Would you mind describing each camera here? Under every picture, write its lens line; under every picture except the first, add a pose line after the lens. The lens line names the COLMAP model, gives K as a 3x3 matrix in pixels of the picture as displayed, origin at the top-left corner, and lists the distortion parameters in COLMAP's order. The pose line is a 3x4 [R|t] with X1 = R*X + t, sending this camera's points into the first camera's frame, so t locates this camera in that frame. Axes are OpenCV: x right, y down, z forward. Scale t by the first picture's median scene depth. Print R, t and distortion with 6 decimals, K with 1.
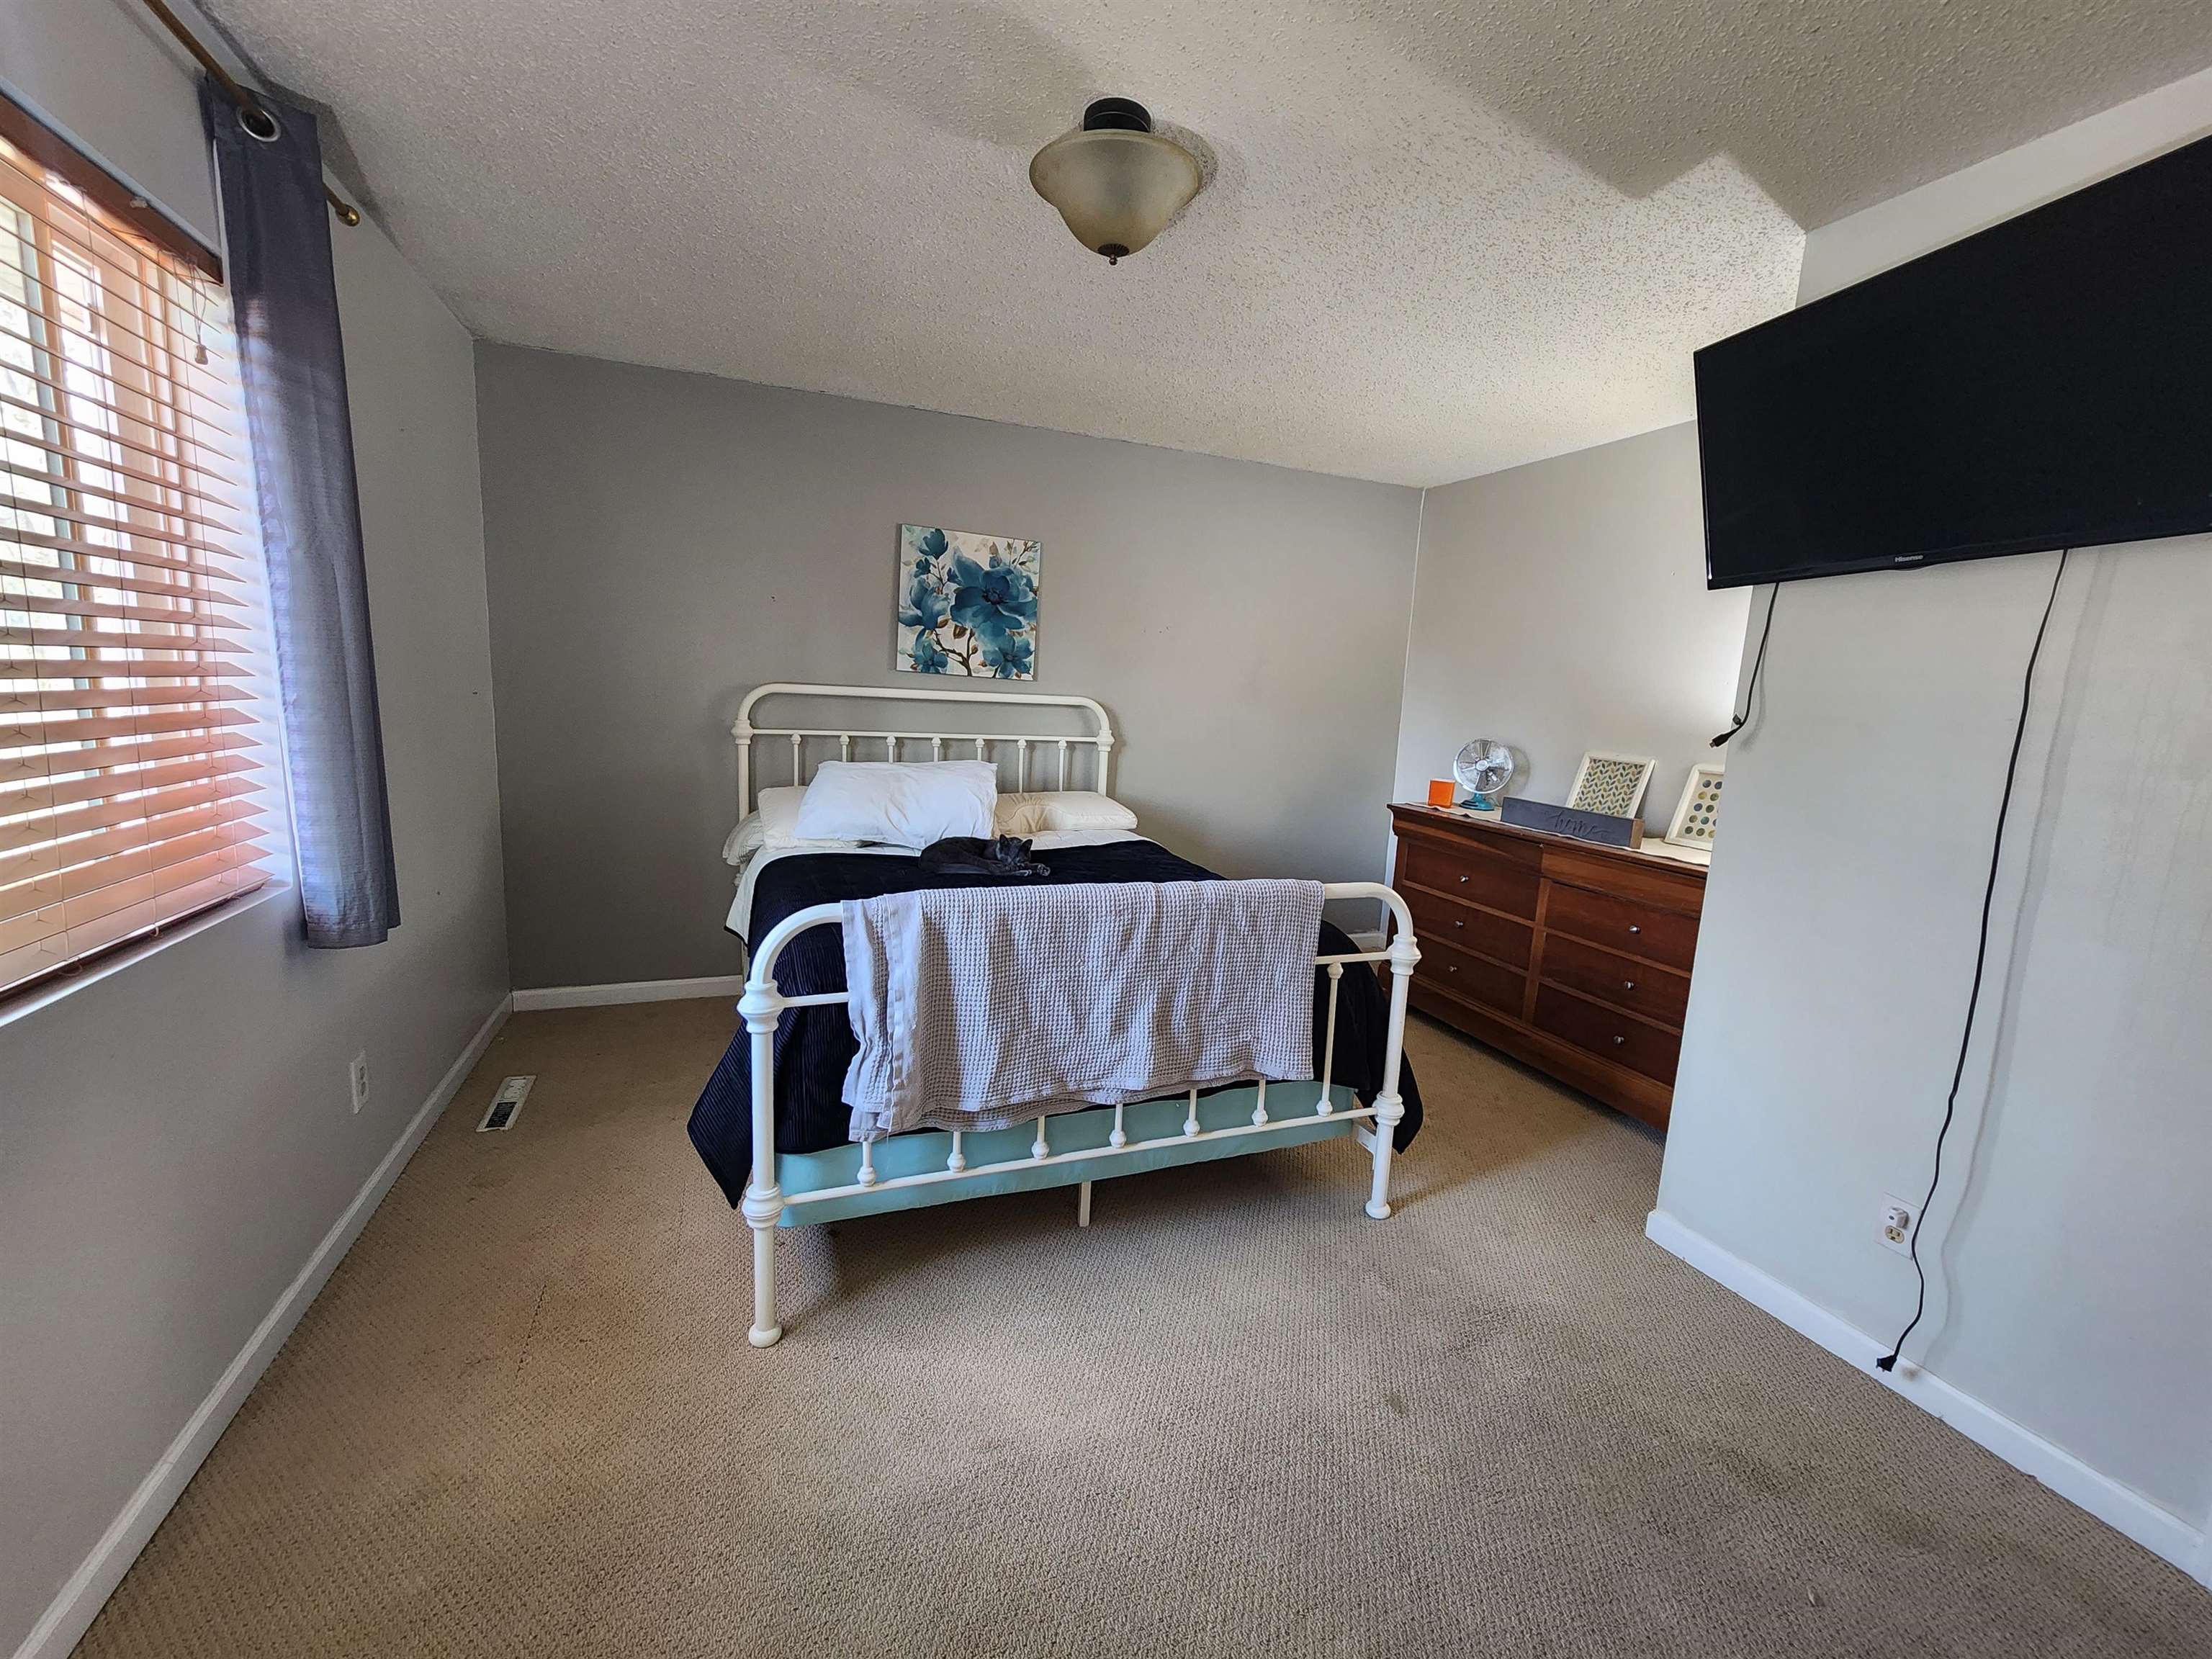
lens RADIAL K [[907.4, 0, 1107.9], [0, 907.4, 837.0], [0, 0, 1]] dist [0.000258, 0.000787]
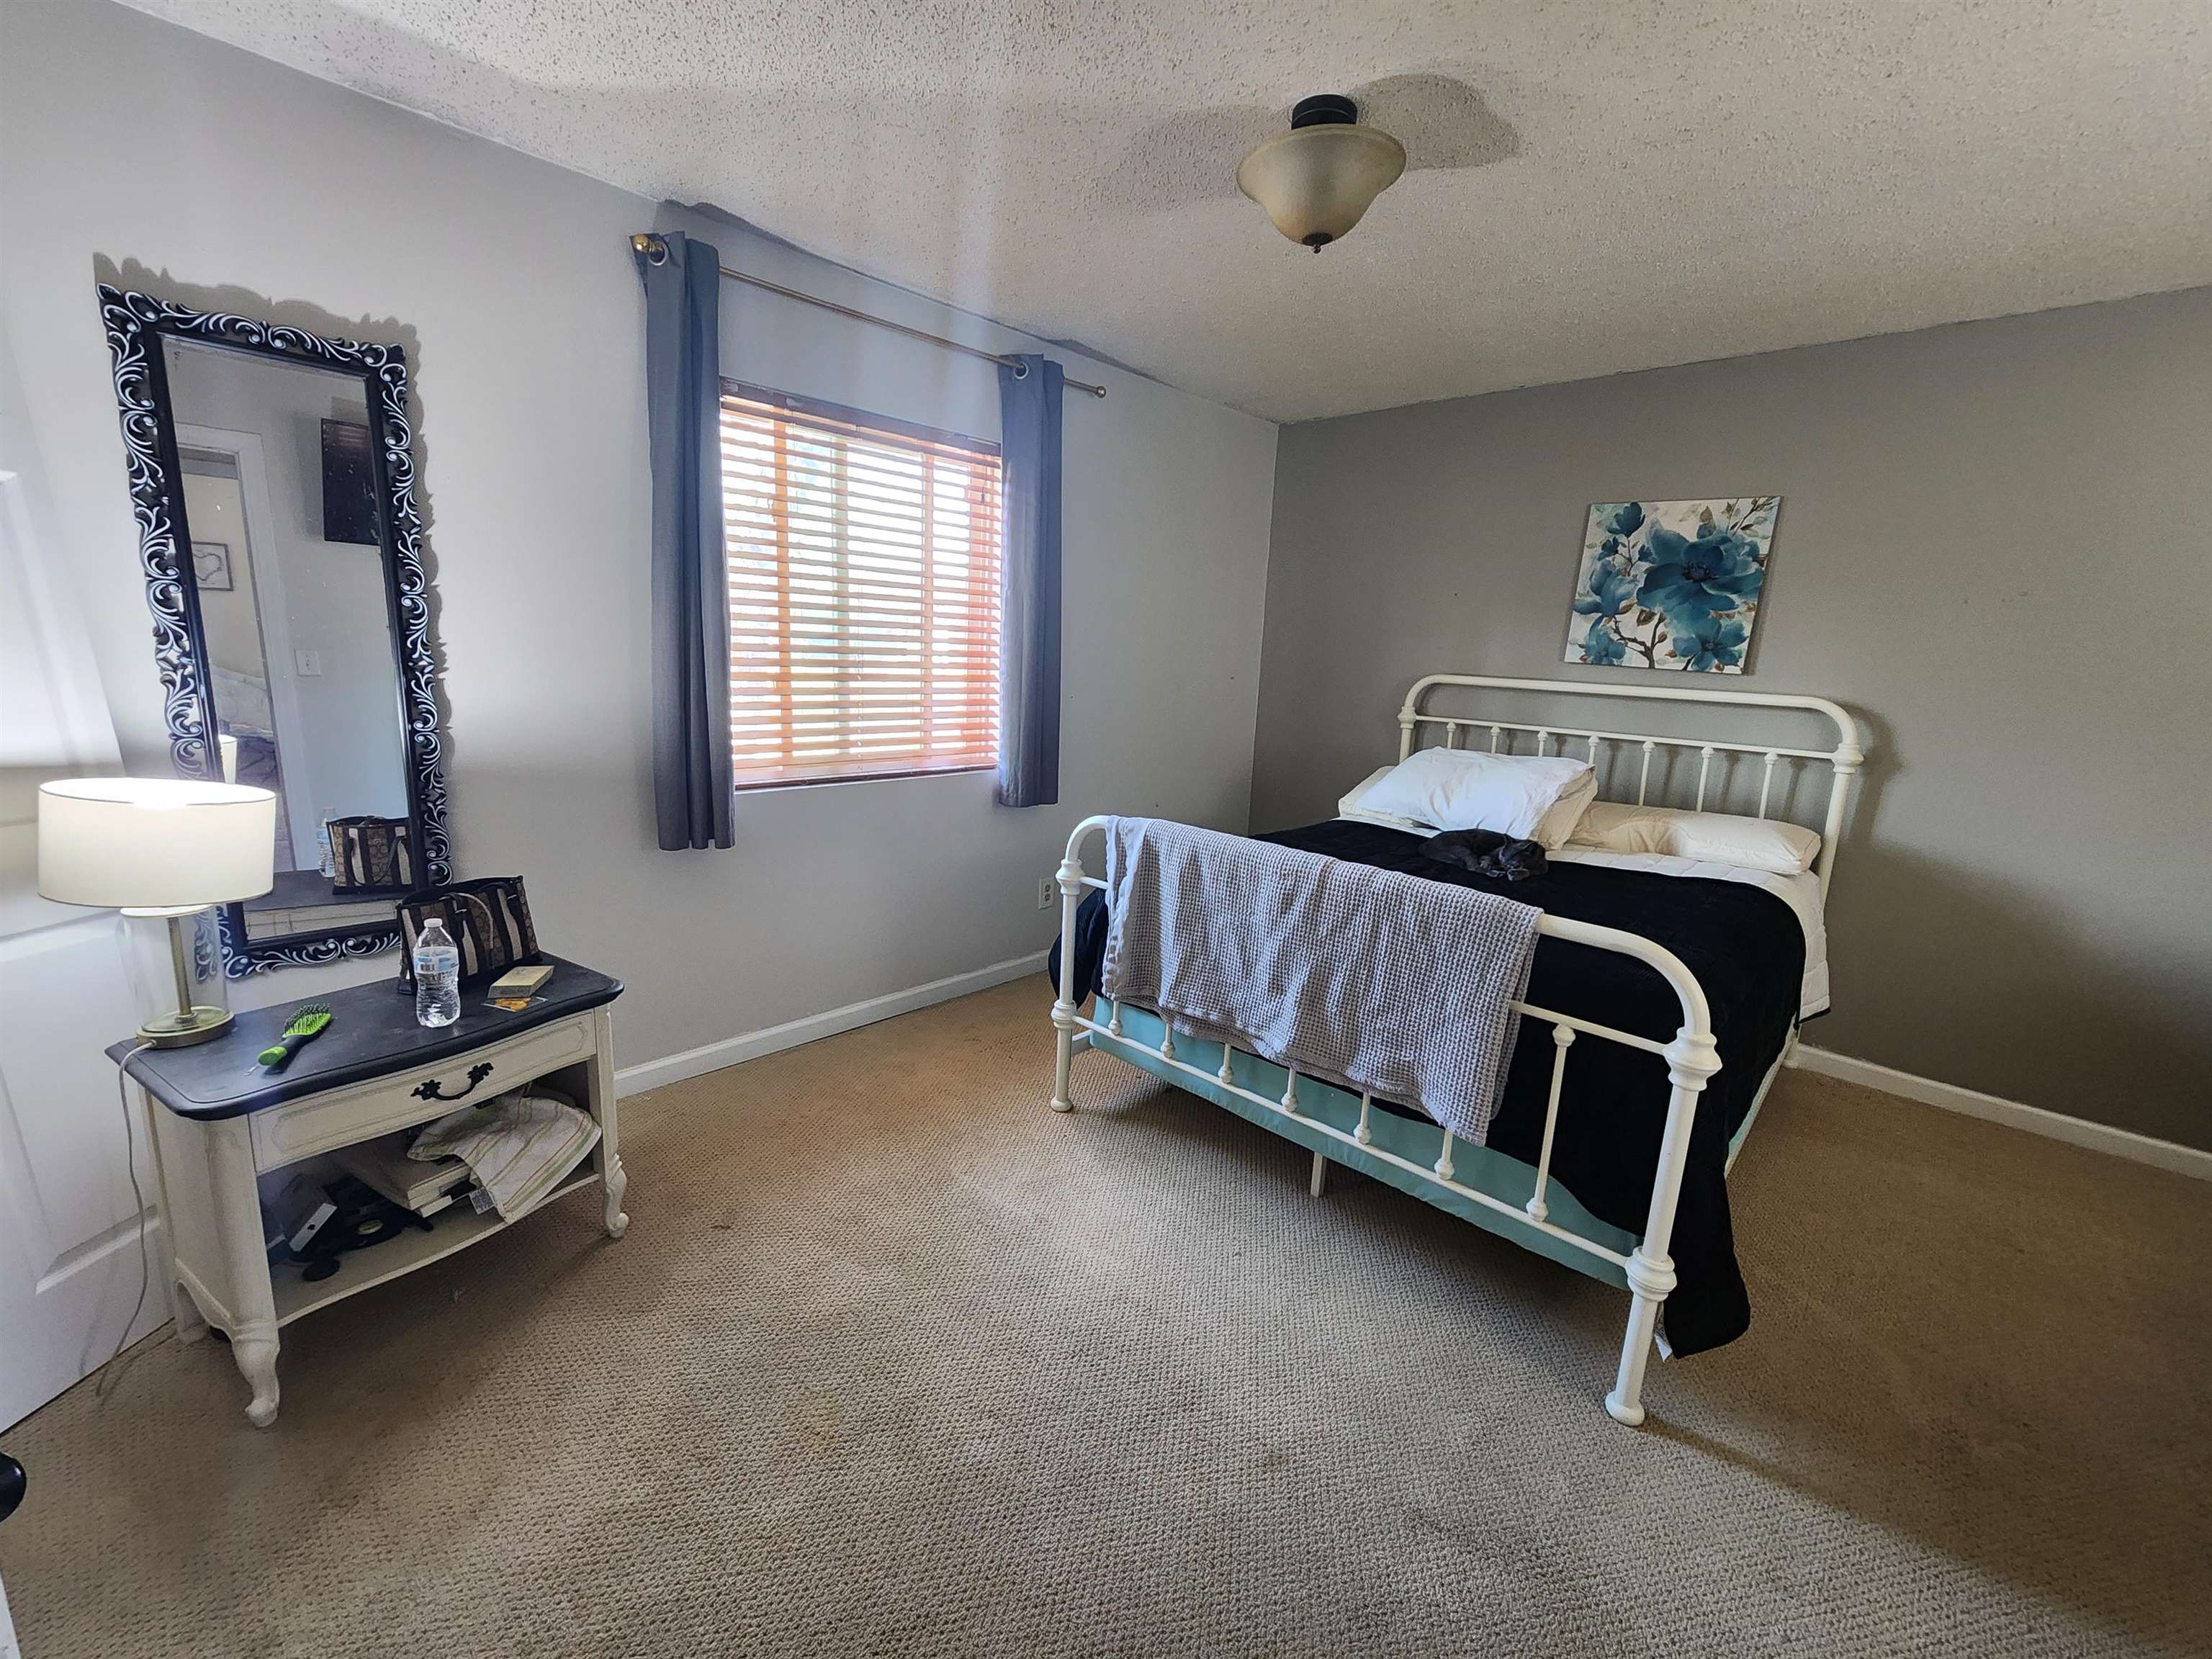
lens RADIAL K [[907.4, 0, 1107.9], [0, 907.4, 837.0], [0, 0, 1]] dist [0.000258, 0.000787]
pose [[0.427839, 0.161253, -0.889354, 0.436768], [-0.174472, 0.980185, 0.093790, -0.011603], [0.886856, 0.115040, 0.447496, 0.182017]]
